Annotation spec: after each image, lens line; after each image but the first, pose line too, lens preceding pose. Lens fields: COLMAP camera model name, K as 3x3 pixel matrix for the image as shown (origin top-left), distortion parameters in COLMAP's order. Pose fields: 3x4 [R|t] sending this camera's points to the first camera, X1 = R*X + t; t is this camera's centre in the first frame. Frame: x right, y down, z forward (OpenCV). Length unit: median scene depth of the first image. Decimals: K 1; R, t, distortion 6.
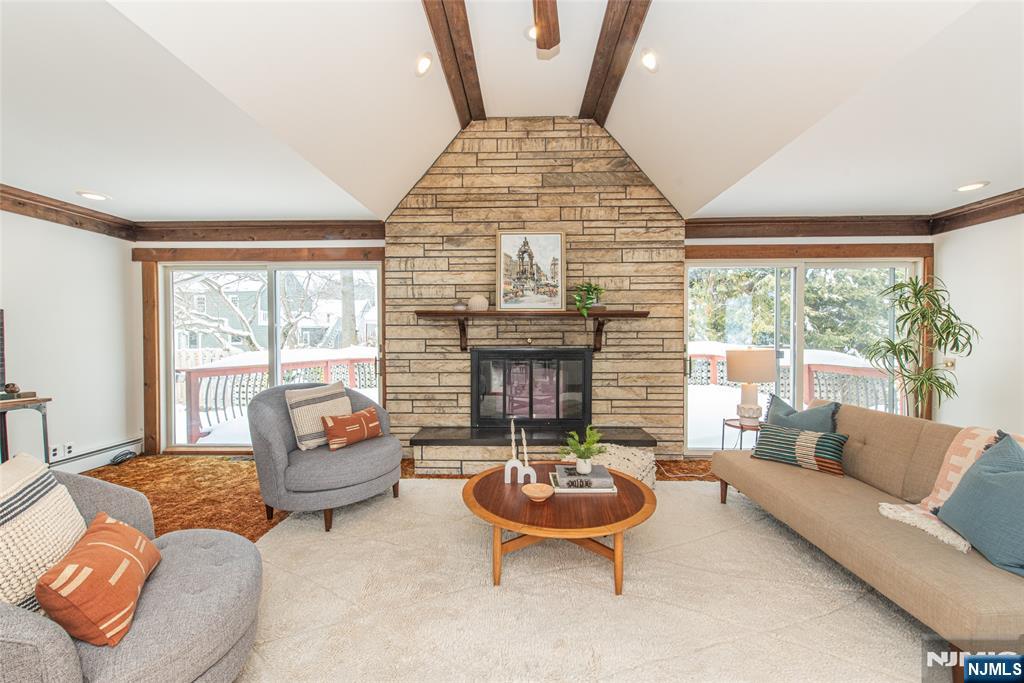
lens RADIAL K [[407.3, 0, 516.8], [0, 407.3, 344.5], [0, 0, 1]] dist [0.001858, -0.002665]
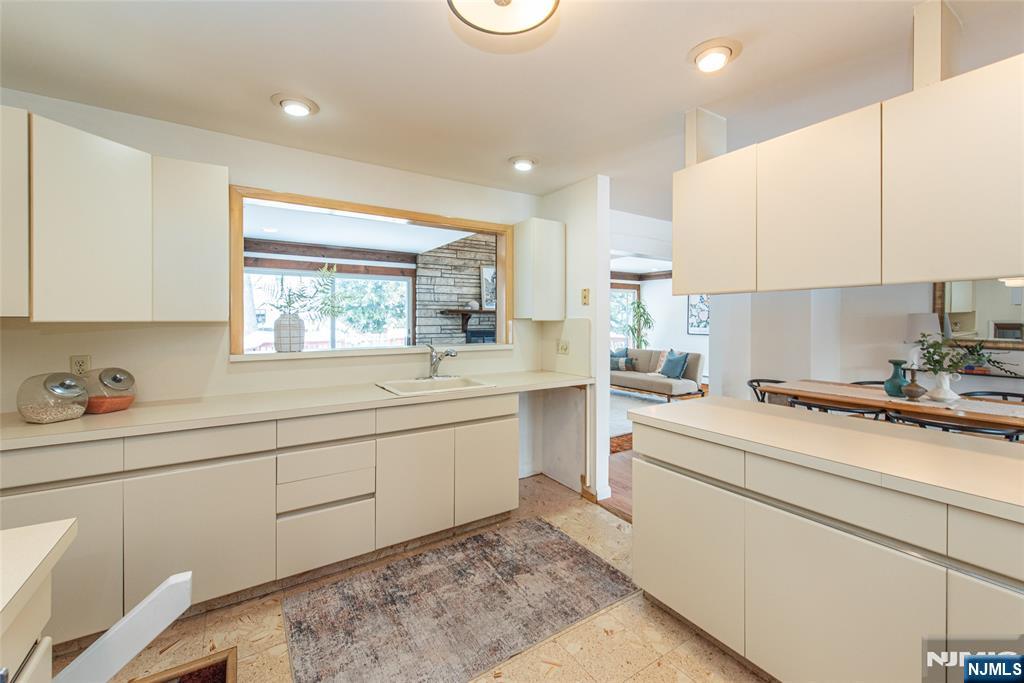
lens RADIAL K [[407.3, 0, 524.0], [0, 407.3, 317.5], [0, 0, 1]] dist [0.001858, -0.002665]
pose [[0.809101, 0.003488, 0.587659, -0.945510], [0.011257, 0.999707, -0.021433, -0.007000], [-0.587561, 0.023957, 0.808825, -0.562768]]
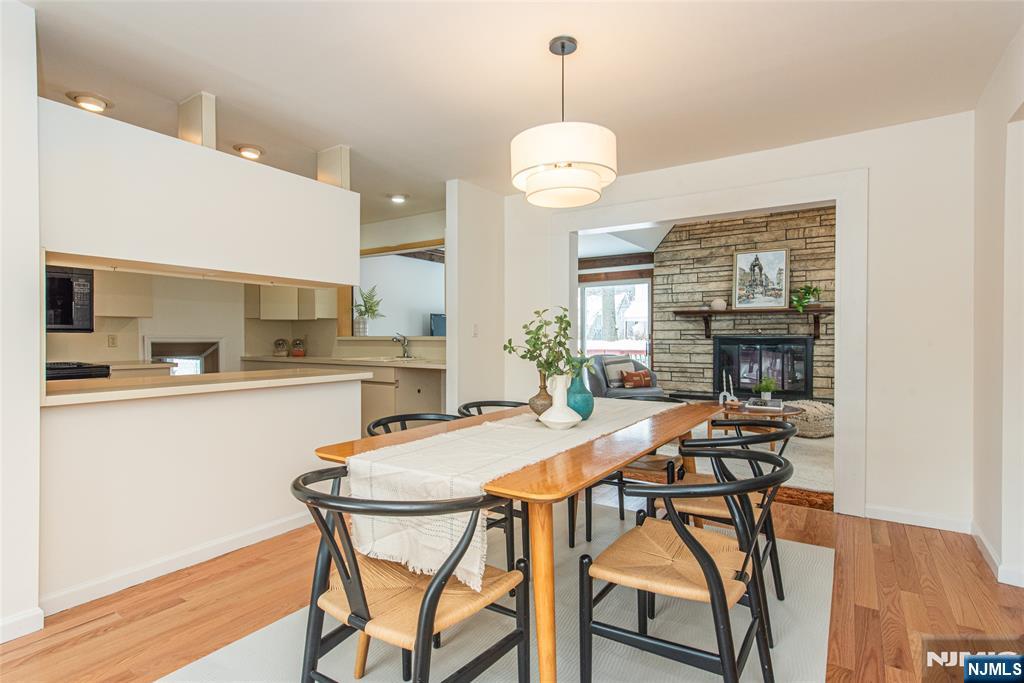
lens RADIAL K [[514.4, 0, 509.0], [0, 514.4, 343.4], [0, 0, 1]] dist [0.001509, -0.001281]
pose [[0.844776, 0.008166, -0.535057, 0.243305], [-0.011368, 0.999932, -0.002687, 0.046619], [0.534999, 0.008353, 0.844812, -0.886583]]
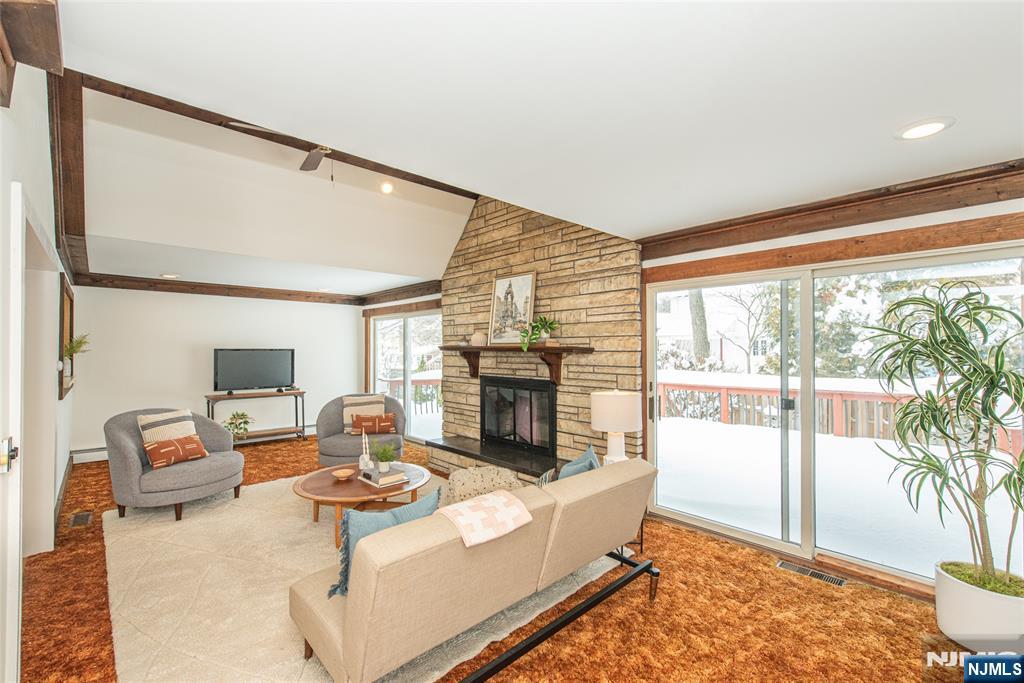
lens RADIAL K [[441.5, 0, 509.0], [0, 441.5, 347.5], [0, 0, 1]] dist [-0.001100, 0.000157]
pose [[0.694796, -0.000746, -0.719207, 0.902048], [-0.014587, 0.999779, -0.015129, -0.056073], [0.719059, 0.021002, 0.694631, 0.141262]]
